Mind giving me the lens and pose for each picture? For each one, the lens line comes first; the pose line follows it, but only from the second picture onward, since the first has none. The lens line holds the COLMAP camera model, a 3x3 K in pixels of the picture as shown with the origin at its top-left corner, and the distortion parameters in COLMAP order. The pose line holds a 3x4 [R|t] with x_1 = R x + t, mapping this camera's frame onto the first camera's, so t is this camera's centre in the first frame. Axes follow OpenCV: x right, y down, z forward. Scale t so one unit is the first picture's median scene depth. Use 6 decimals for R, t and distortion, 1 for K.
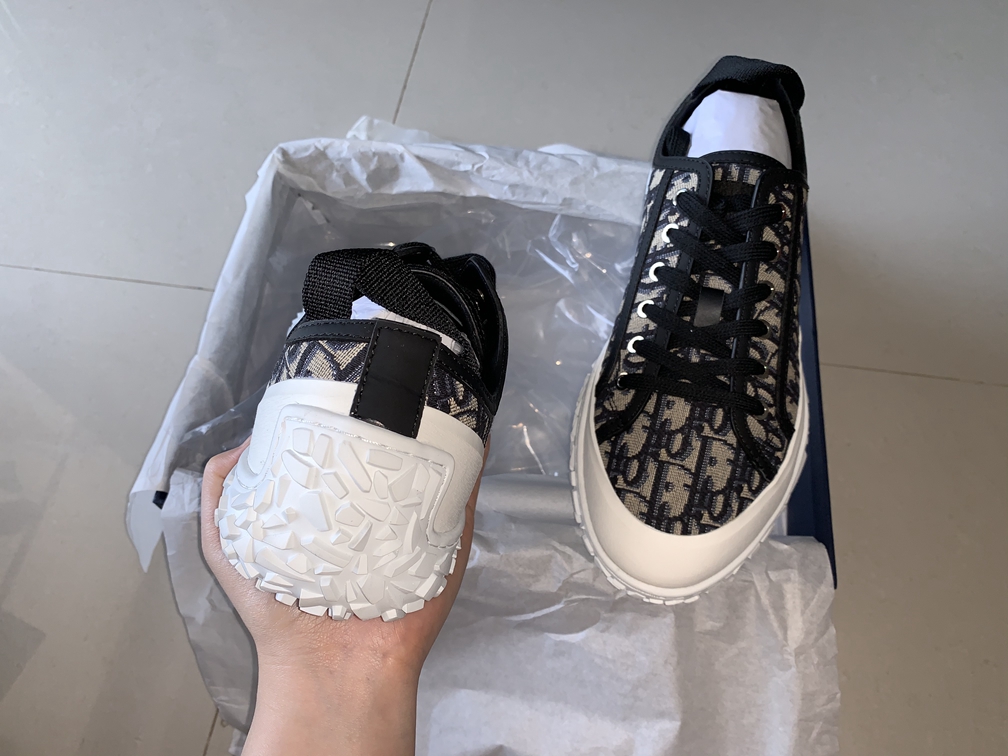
lens RADIAL K [[775.9, 0, 505.6], [0, 775.9, 377.8], [0, 0, 1]] dist [0.068136, -0.130361]
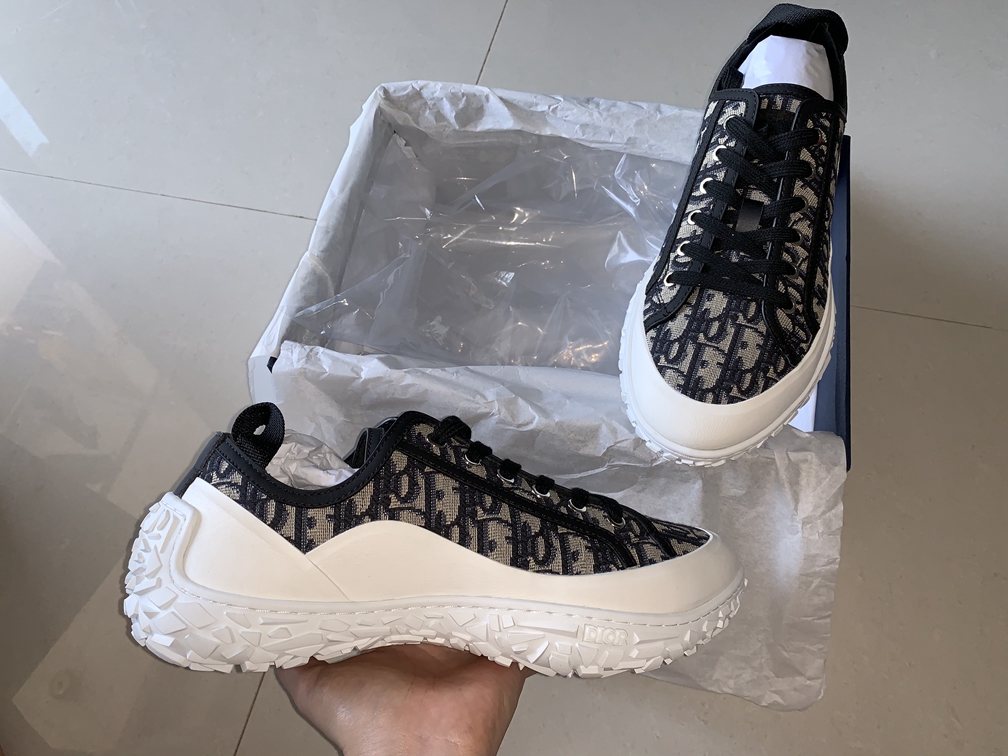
lens RADIAL K [[776.7, 0, 500.6], [0, 776.7, 370.9], [0, 0, 1]] dist [0.019603, -0.038240]
pose [[0.995217, 0.058199, -0.078465, -0.001938], [-0.058585, 0.998279, -0.002628, 0.163486], [0.078177, 0.007212, 0.996913, -0.176595]]
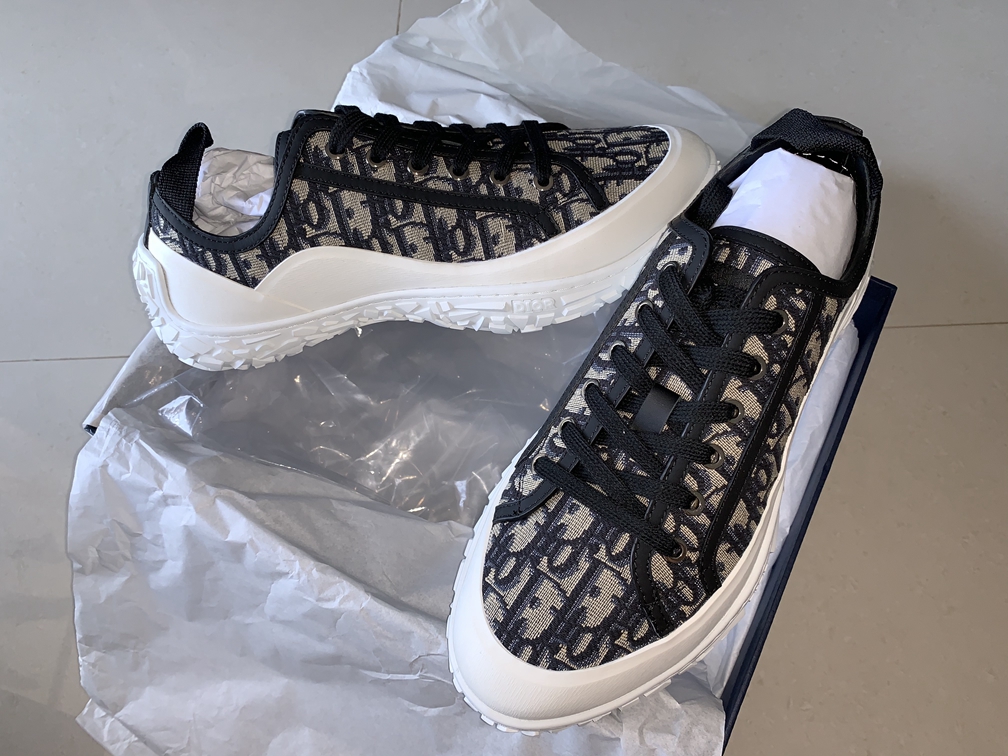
lens RADIAL K [[778.9, 0, 497.4], [0, 778.9, 378.4], [0, 0, 1]] dist [0.048476, -0.066714]
pose [[0.933140, 0.281755, -0.223301, 0.280218], [-0.269543, 0.959313, 0.084057, -0.147895], [0.237899, -0.018248, 0.971118, 0.162412]]
